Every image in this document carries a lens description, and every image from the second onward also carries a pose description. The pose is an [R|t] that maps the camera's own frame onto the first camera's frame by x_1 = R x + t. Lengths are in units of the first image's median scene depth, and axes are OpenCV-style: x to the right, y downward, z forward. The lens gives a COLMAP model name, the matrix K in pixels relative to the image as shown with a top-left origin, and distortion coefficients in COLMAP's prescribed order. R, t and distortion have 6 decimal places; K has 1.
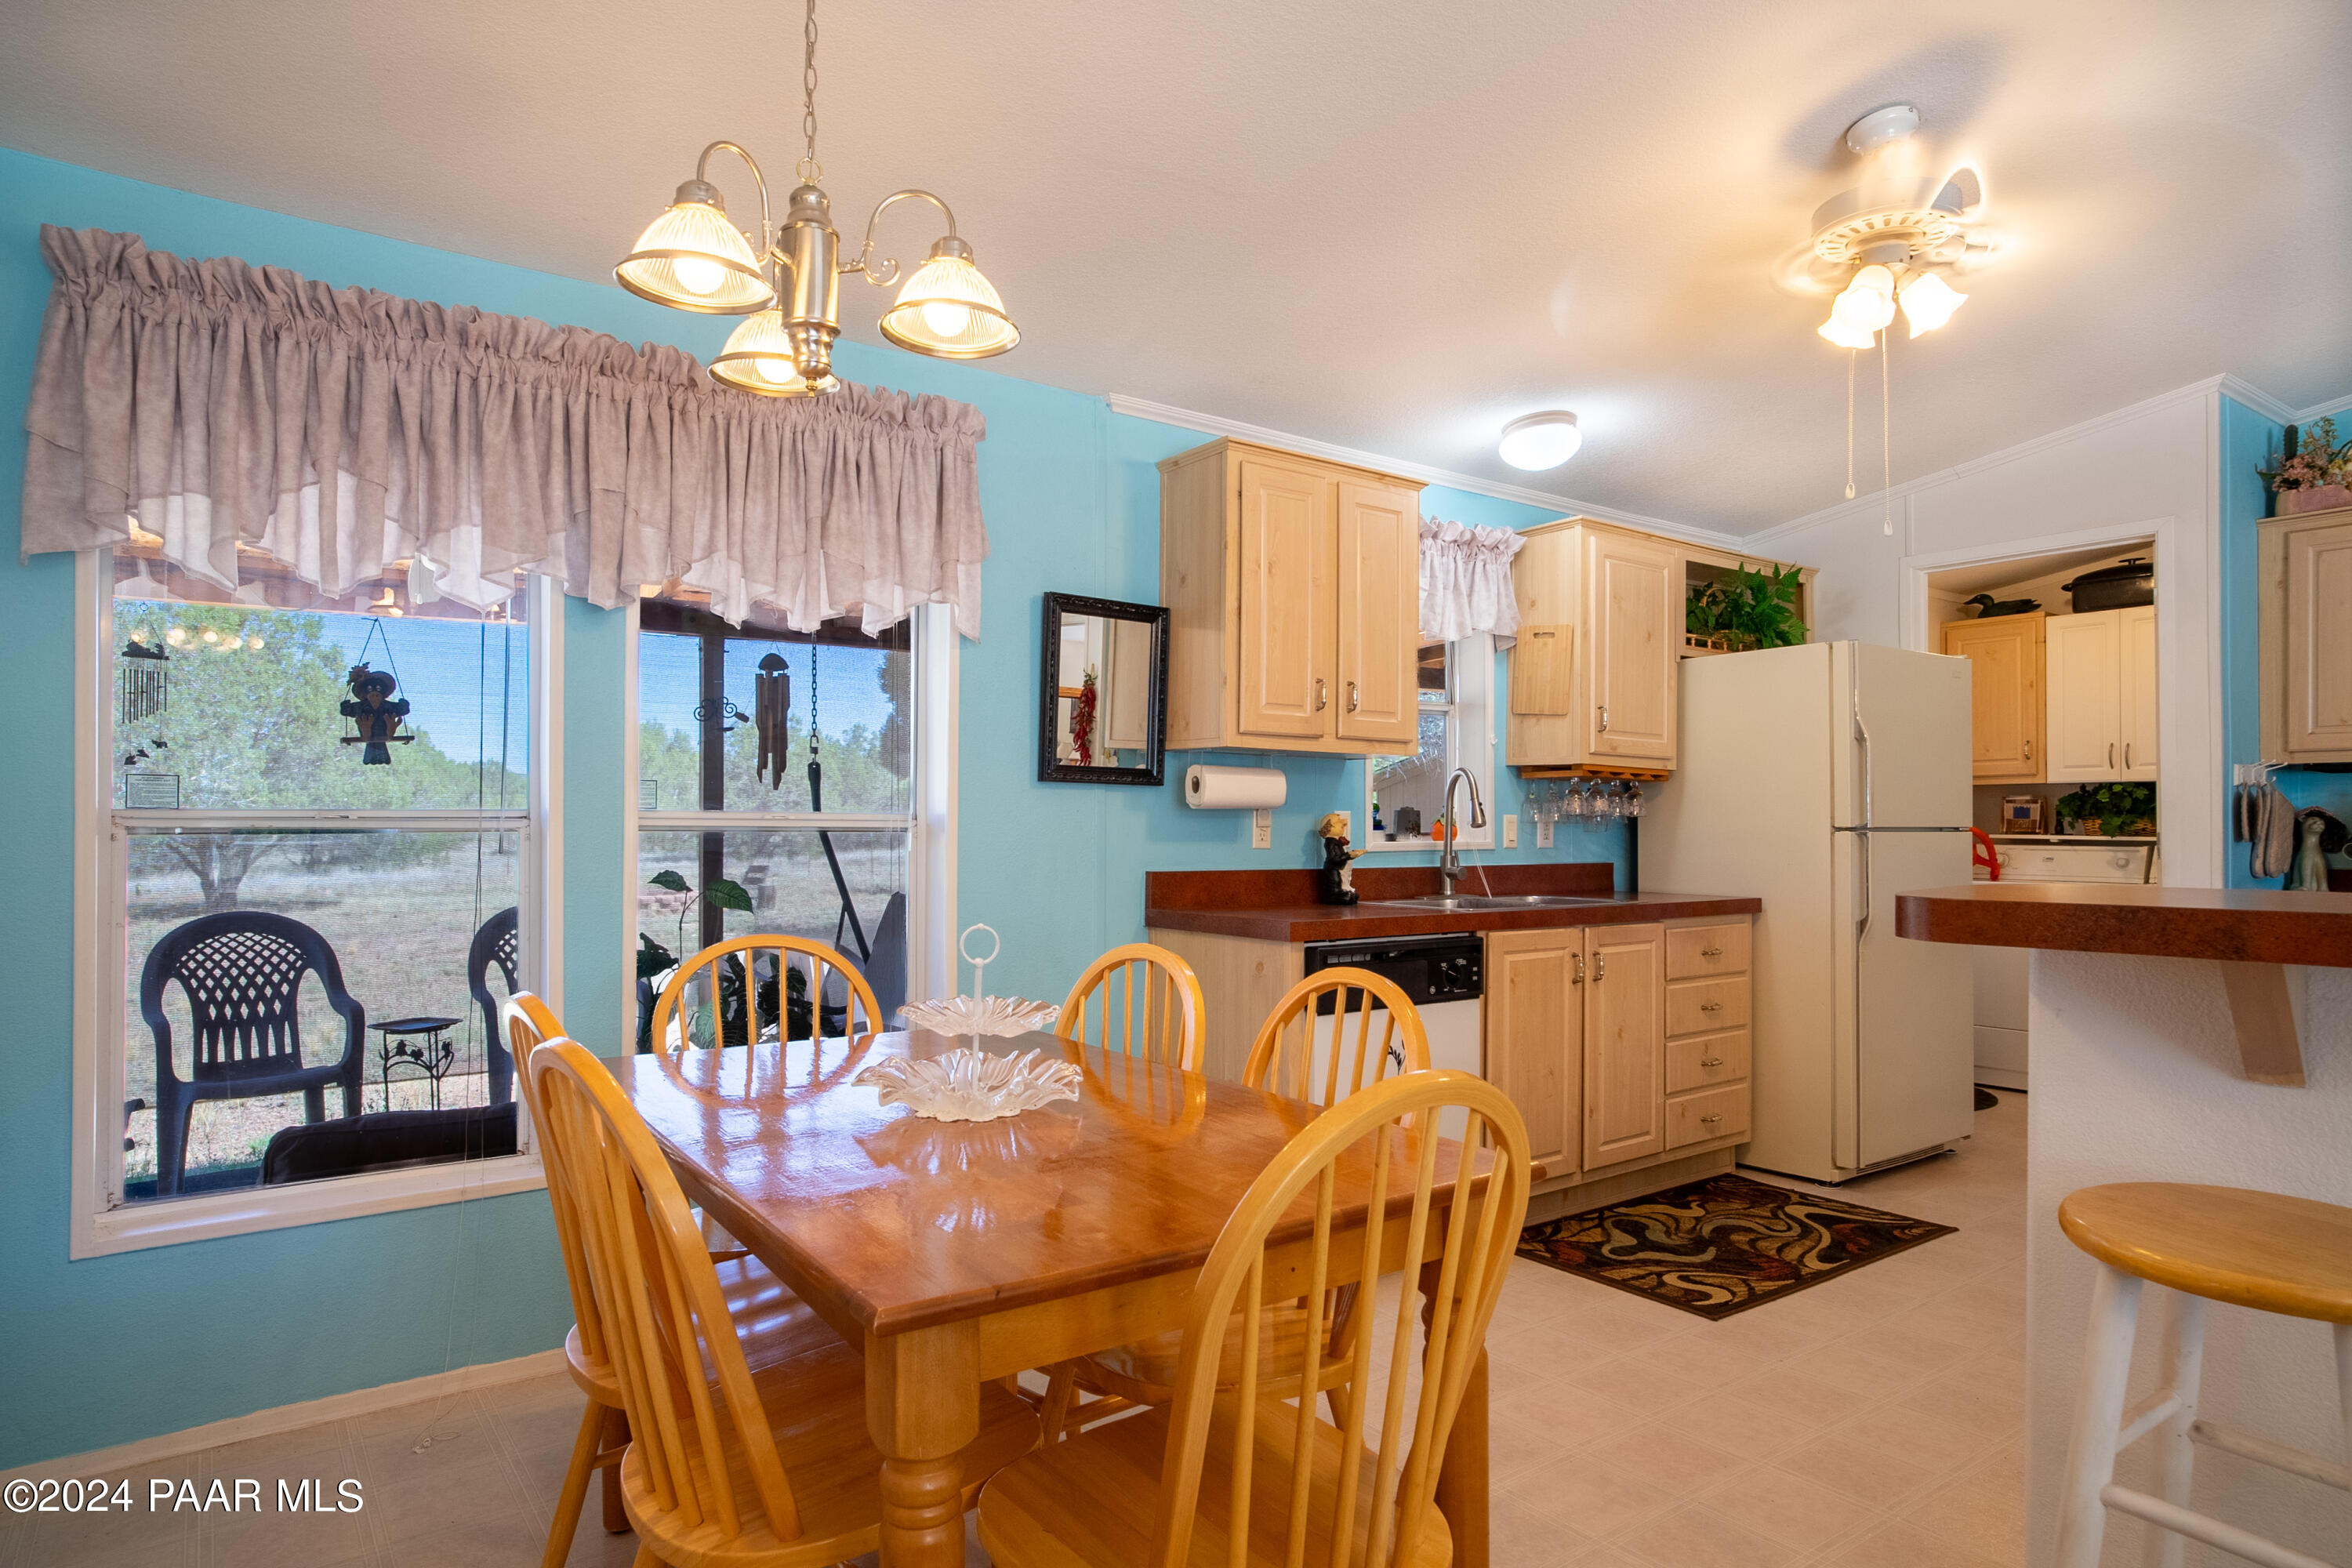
lens RADIAL K [[1342.4, 0, 1232.3], [0, 1342.4, 821.7], [0, 0, 1]] dist [-0.001152, -0.054758]
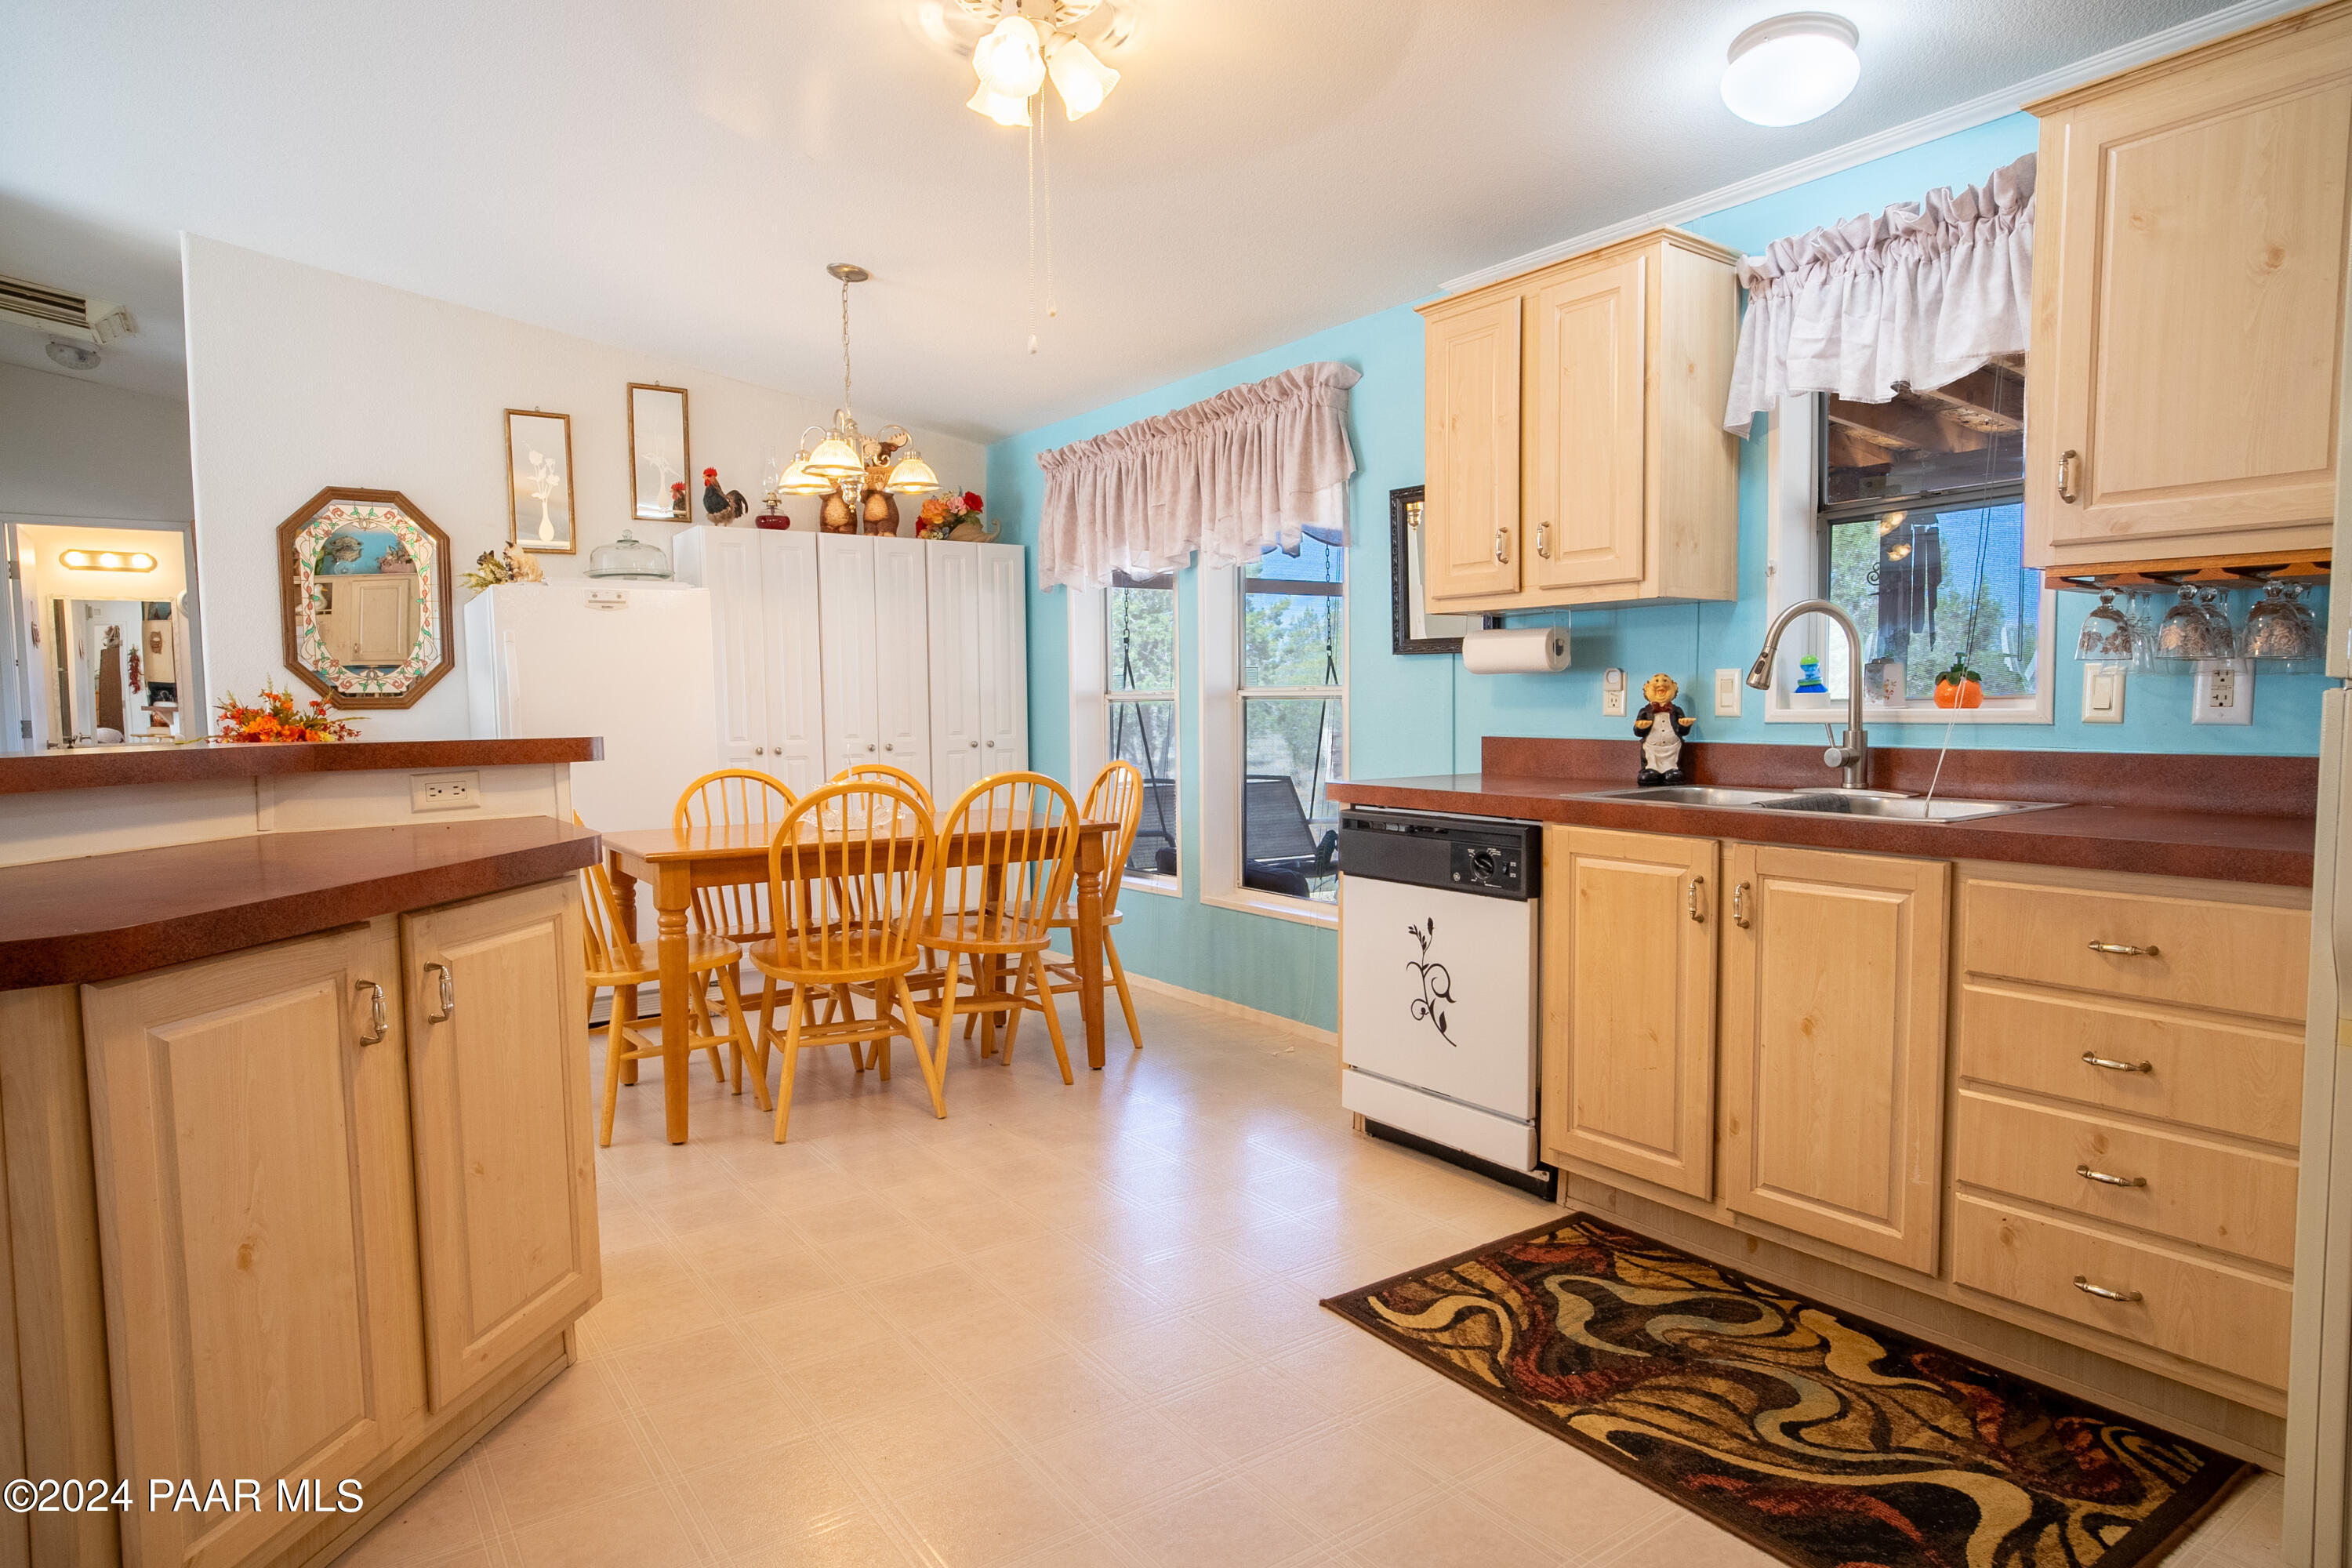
lens RADIAL K [[1344.6, 0, 1176.1], [0, 1344.6, 792.4], [0, 0, 1]] dist [-0.044615, 0.031841]
pose [[-0.045677, 0.064725, -0.996857, 0.964589], [0.013971, 0.997843, 0.064149, 0.010331], [0.998859, -0.010997, -0.046483, 0.800831]]
